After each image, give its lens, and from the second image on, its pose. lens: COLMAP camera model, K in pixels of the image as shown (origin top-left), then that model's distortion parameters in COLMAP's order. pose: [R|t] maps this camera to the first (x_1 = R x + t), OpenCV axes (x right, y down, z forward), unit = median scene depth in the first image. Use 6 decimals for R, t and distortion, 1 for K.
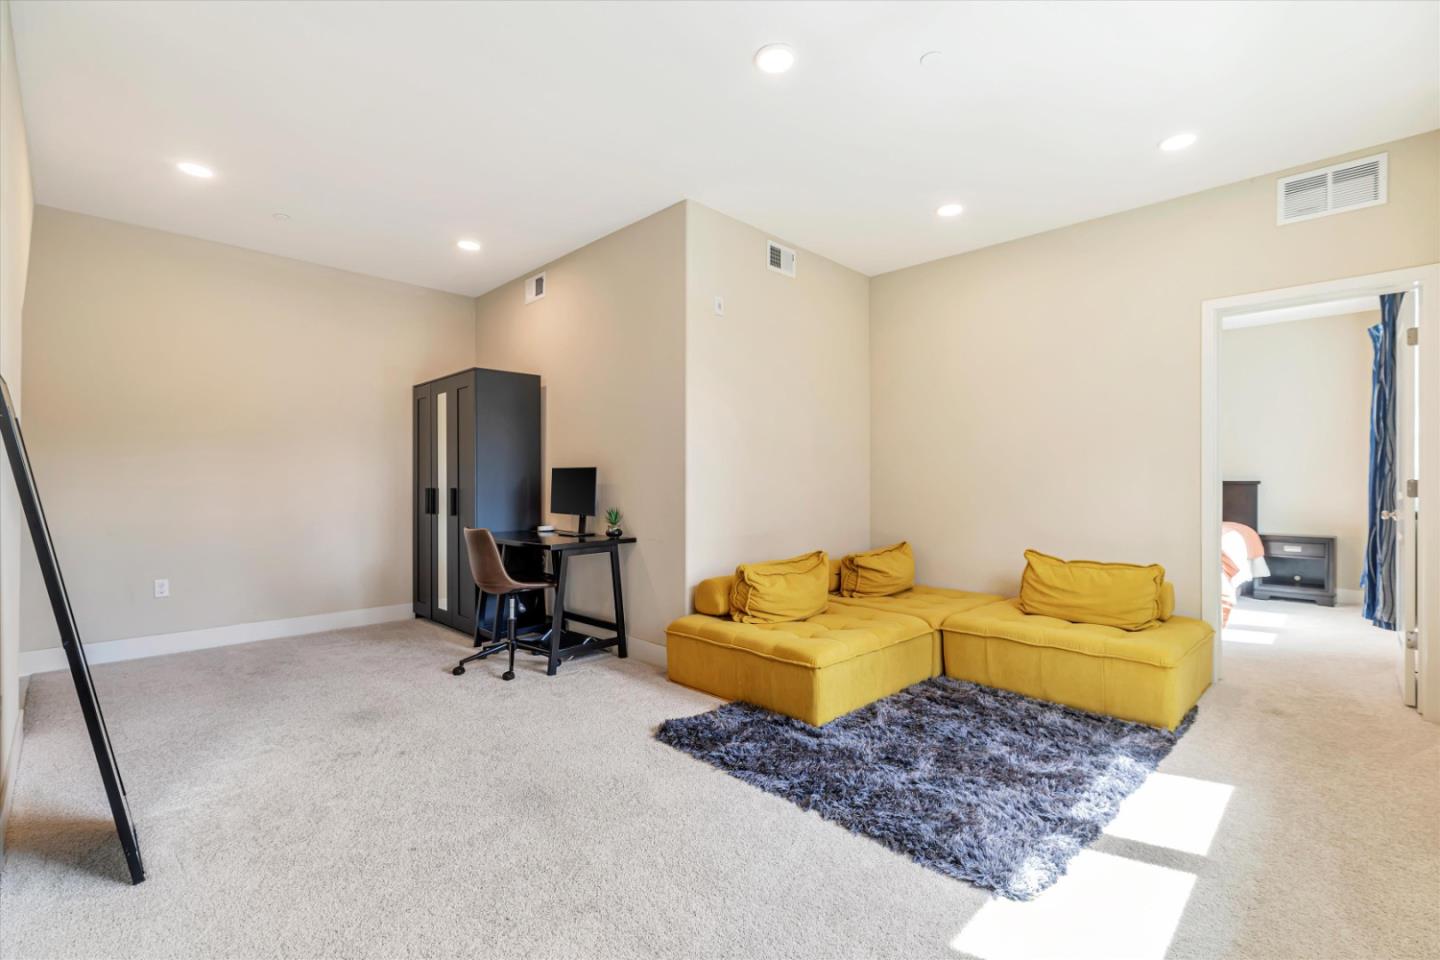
lens RADIAL K [[641.2, 0, 722.7], [0, 641.2, 480.8], [0, 0, 1]] dist [0.001015, 0.000497]
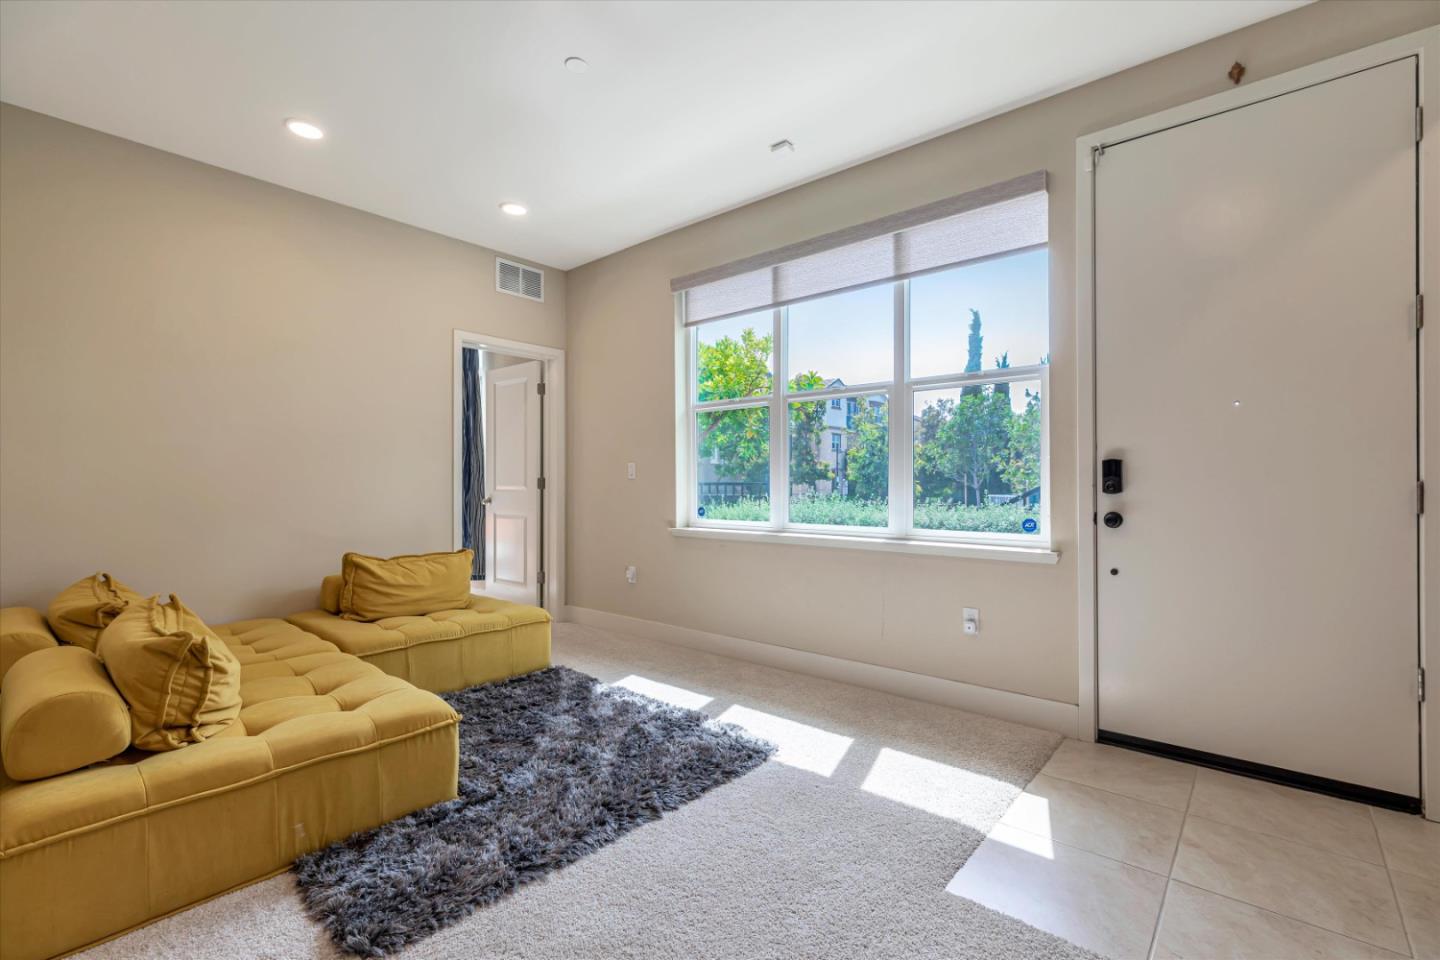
lens RADIAL K [[641.2, 0, 722.7], [0, 641.2, 480.8], [0, 0, 1]] dist [0.001015, 0.000497]
pose [[-0.073547, 0.003557, 0.997285, -0.570073], [-0.002491, 0.999990, -0.003750, 0.010465], [-0.997289, -0.002761, -0.073537, 0.671178]]
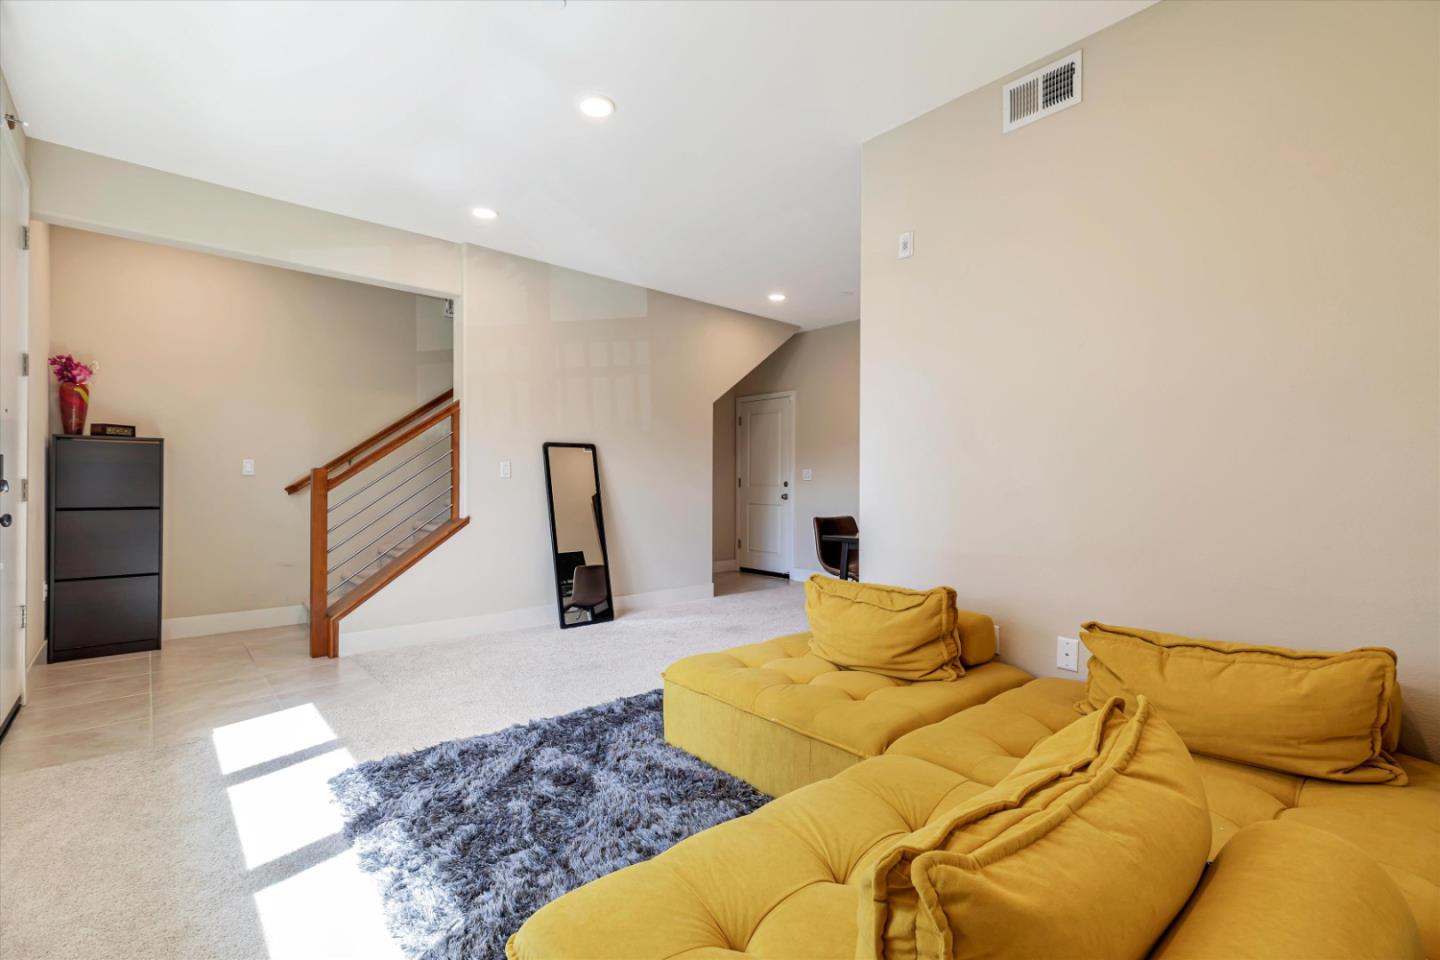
lens RADIAL K [[641.2, 0, 722.7], [0, 641.2, 480.8], [0, 0, 1]] dist [0.001015, 0.000497]
pose [[-0.076907, -0.003474, -0.997032, 0.966257], [0.008256, 0.999957, -0.004121, 0.012999], [0.997004, -0.008549, -0.076875, 1.045064]]
